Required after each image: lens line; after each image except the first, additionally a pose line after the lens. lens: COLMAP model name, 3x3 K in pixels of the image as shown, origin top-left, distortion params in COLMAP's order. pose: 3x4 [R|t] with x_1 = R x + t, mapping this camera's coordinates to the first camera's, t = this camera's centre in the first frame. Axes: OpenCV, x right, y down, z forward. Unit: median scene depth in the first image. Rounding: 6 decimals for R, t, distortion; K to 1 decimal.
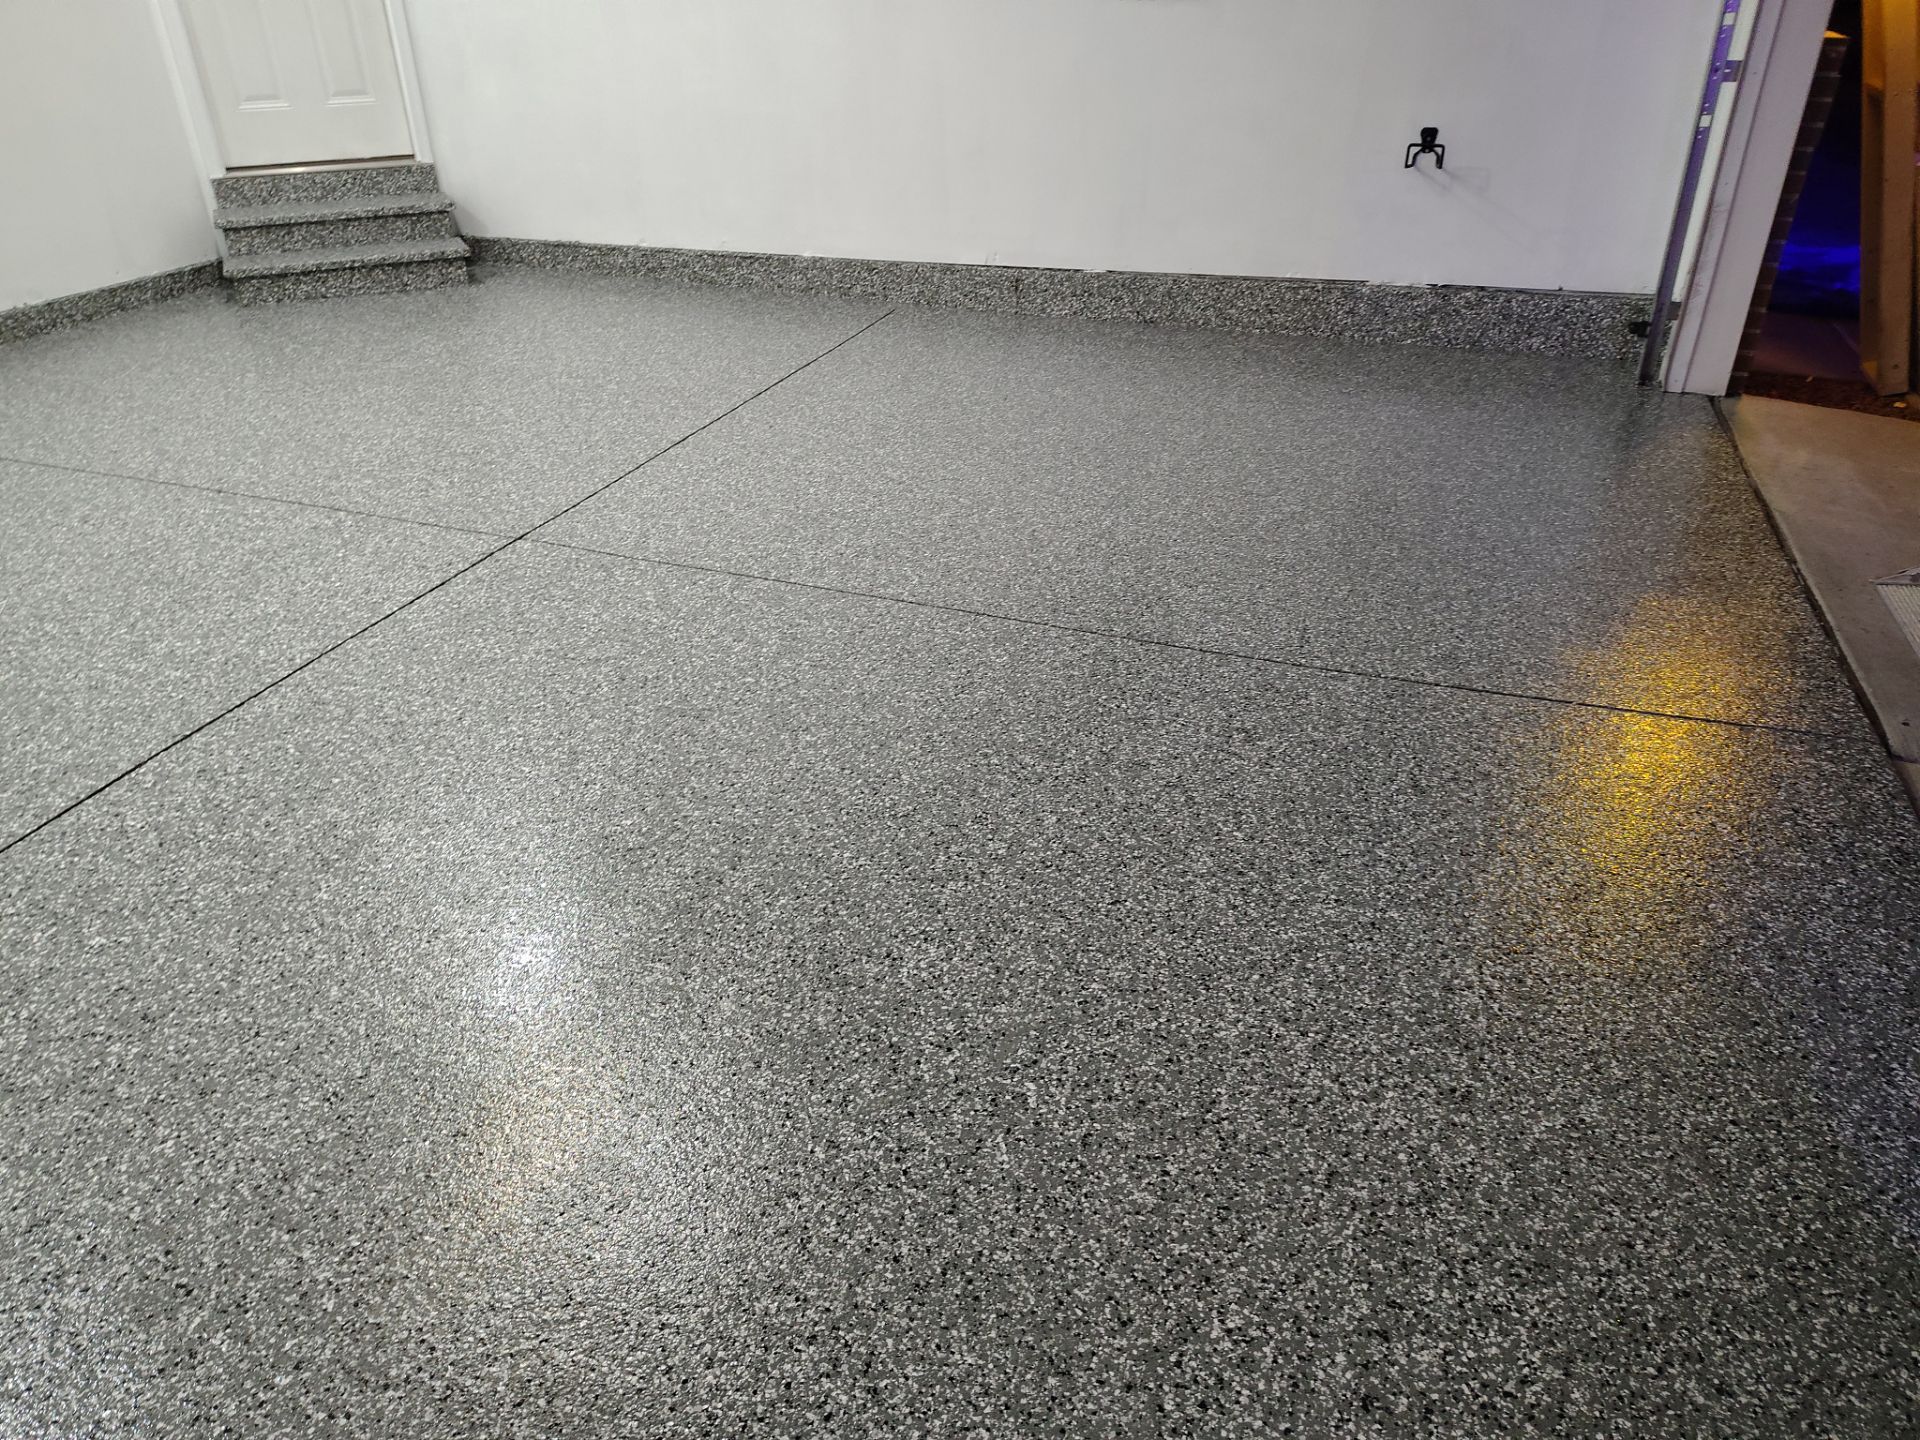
lens RADIAL K [[1317.9, 0, 950.3], [0, 1317.9, 741.6], [0, 0, 1]] dist [0.049146, -0.059022]
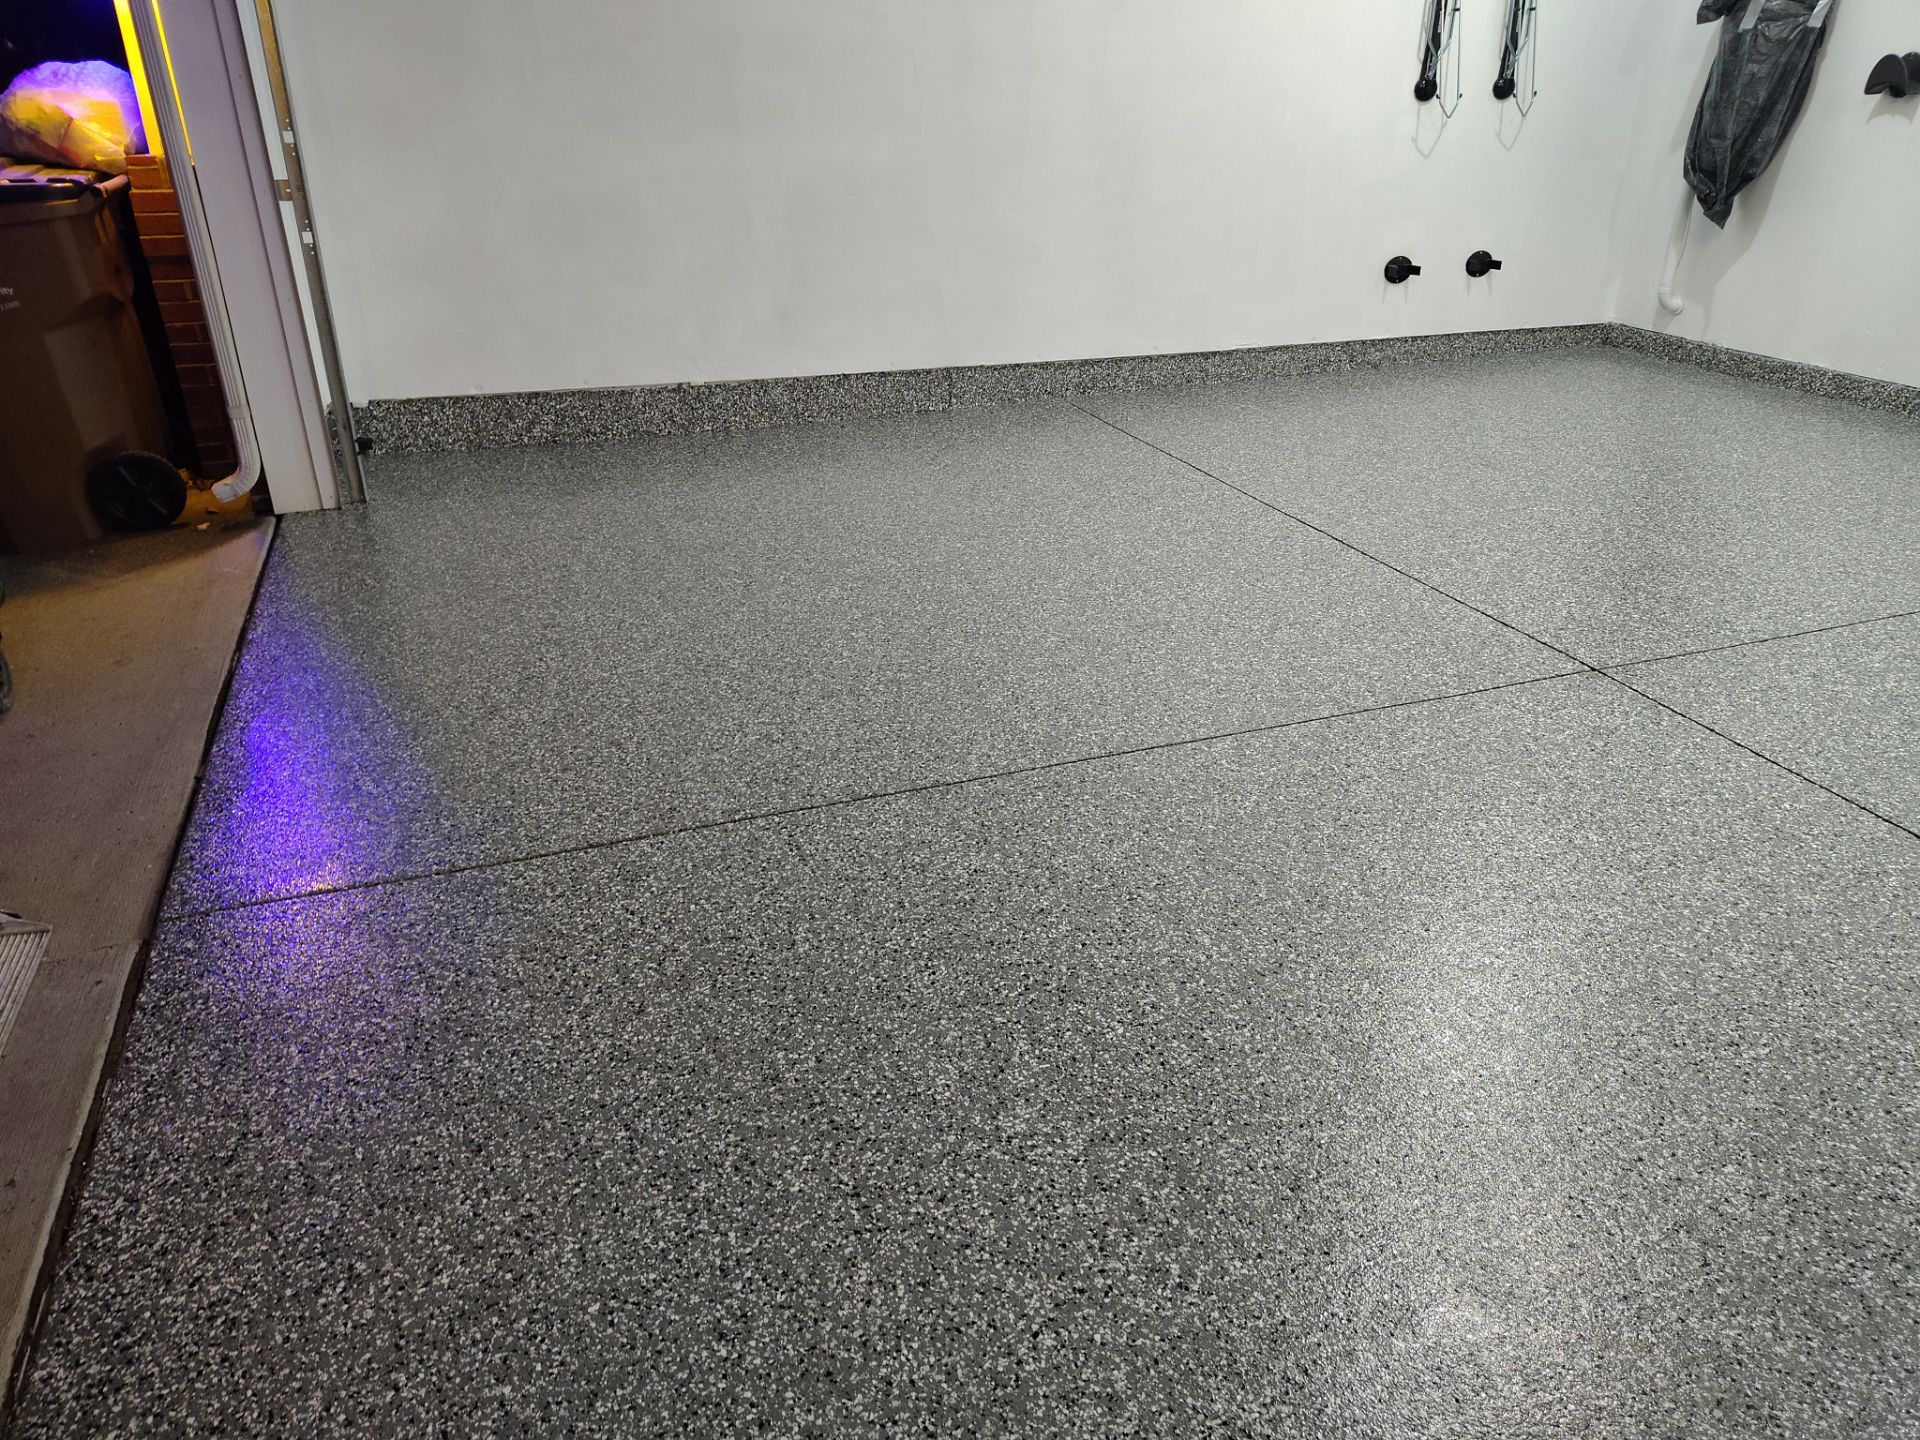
lens RADIAL K [[1317.9, 0, 955.1], [0, 1317.9, 715.7], [0, 0, 1]] dist [0.049146, -0.059022]
pose [[-0.775037, 0.285651, -0.563668, 0.559074], [-0.317192, 0.595627, 0.737982, -0.685469], [0.546542, 0.750754, -0.371027, 1.137175]]
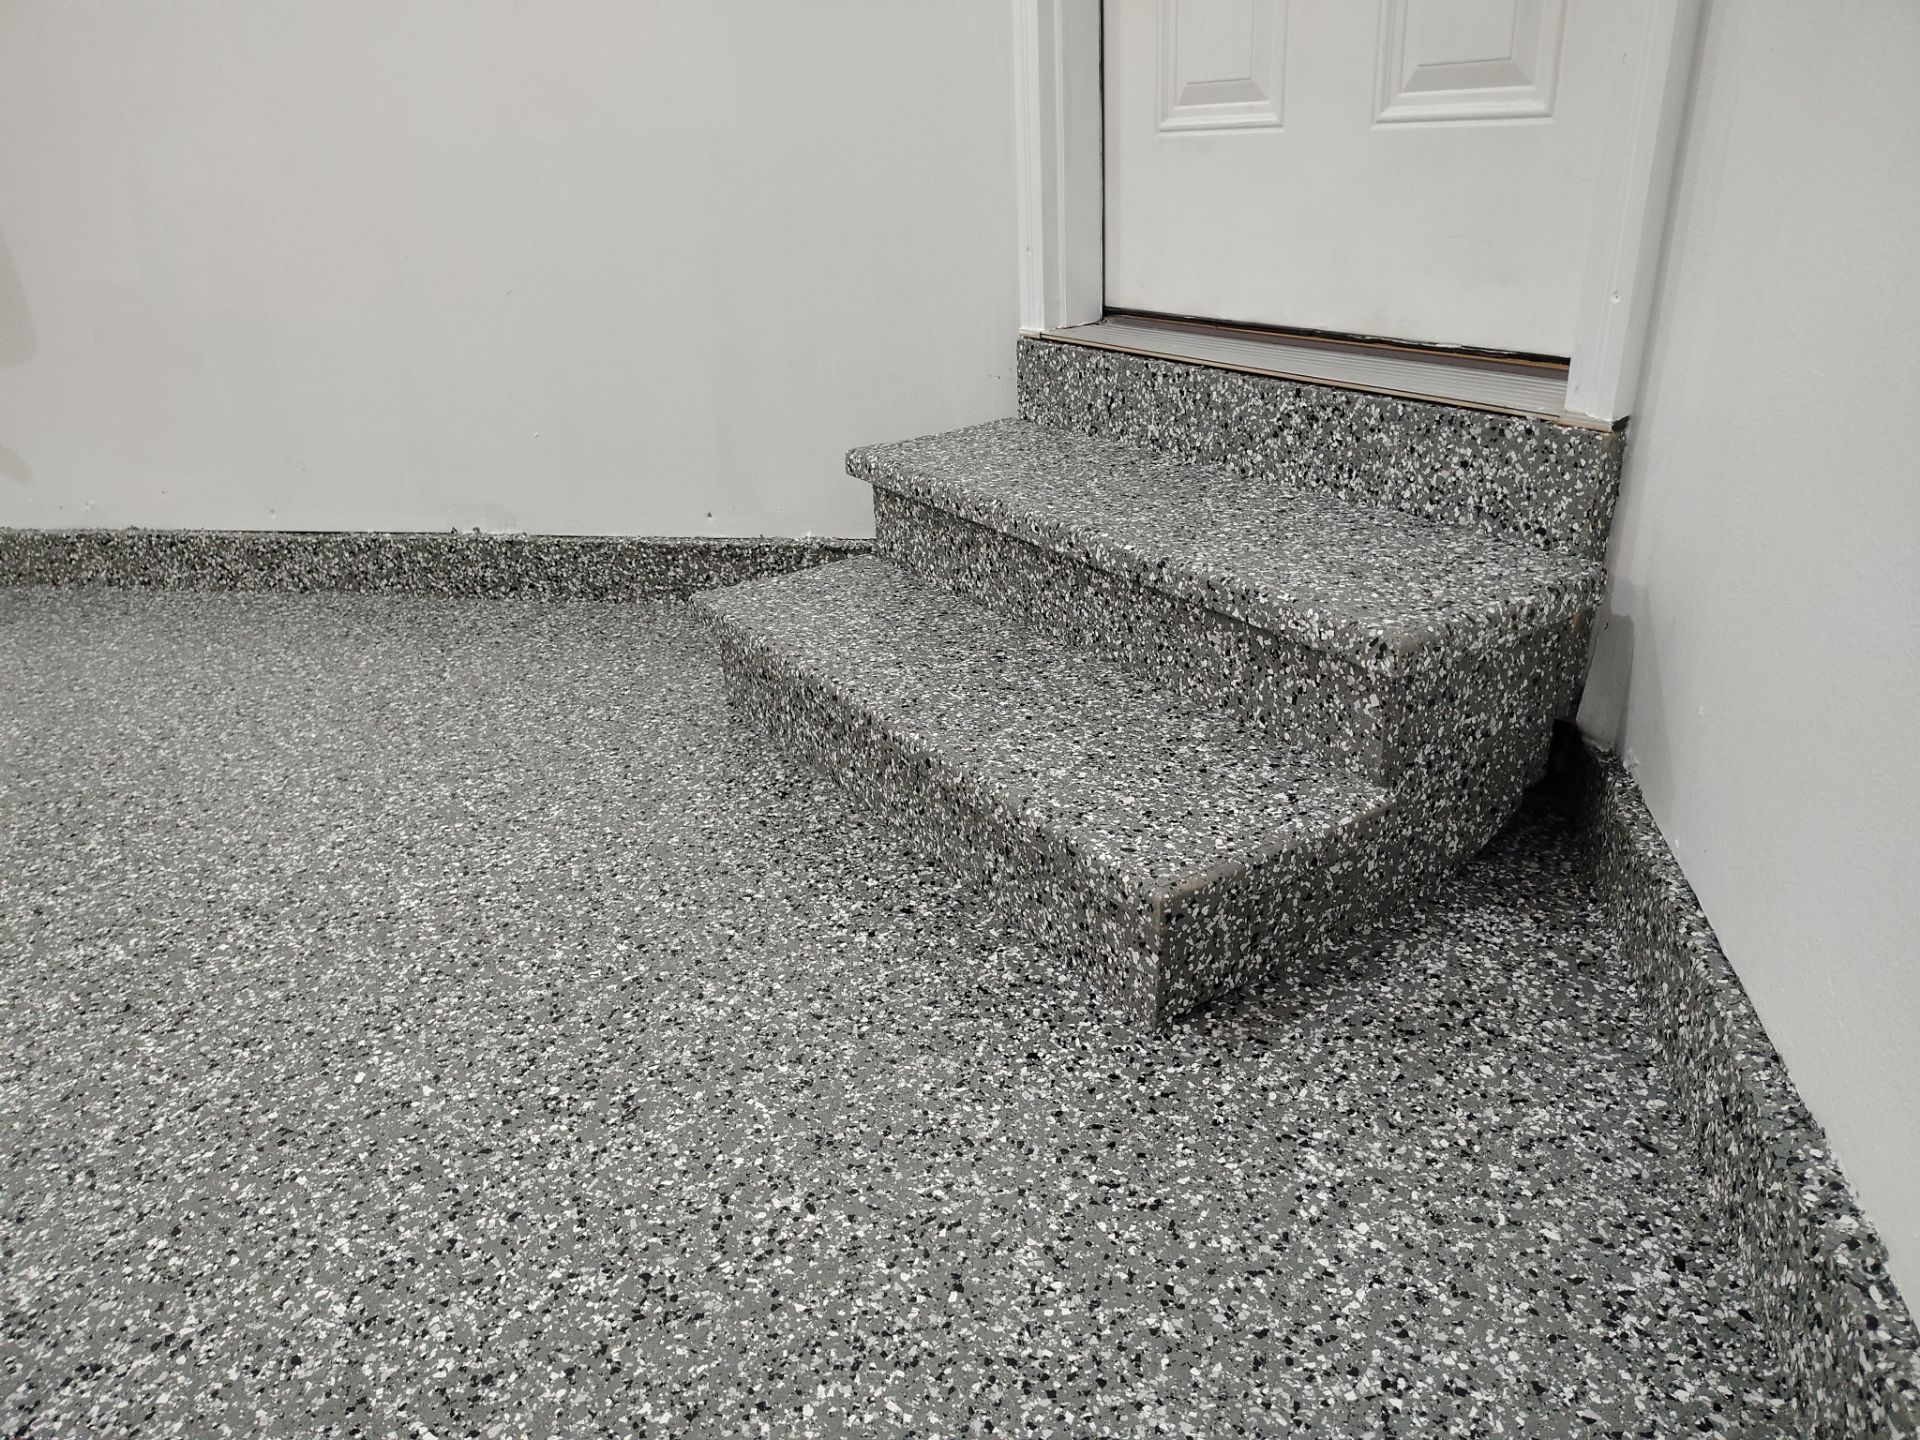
lens RADIAL K [[1317.9, 0, 951.2], [0, 1317.9, 742.7], [0, 0, 1]] dist [0.049146, -0.059022]
pose [[0.128034, 0.427688, -0.894813, -0.363386], [-0.463205, 0.823575, 0.327362, -0.745891], [0.876954, 0.372568, 0.303553, 1.565447]]
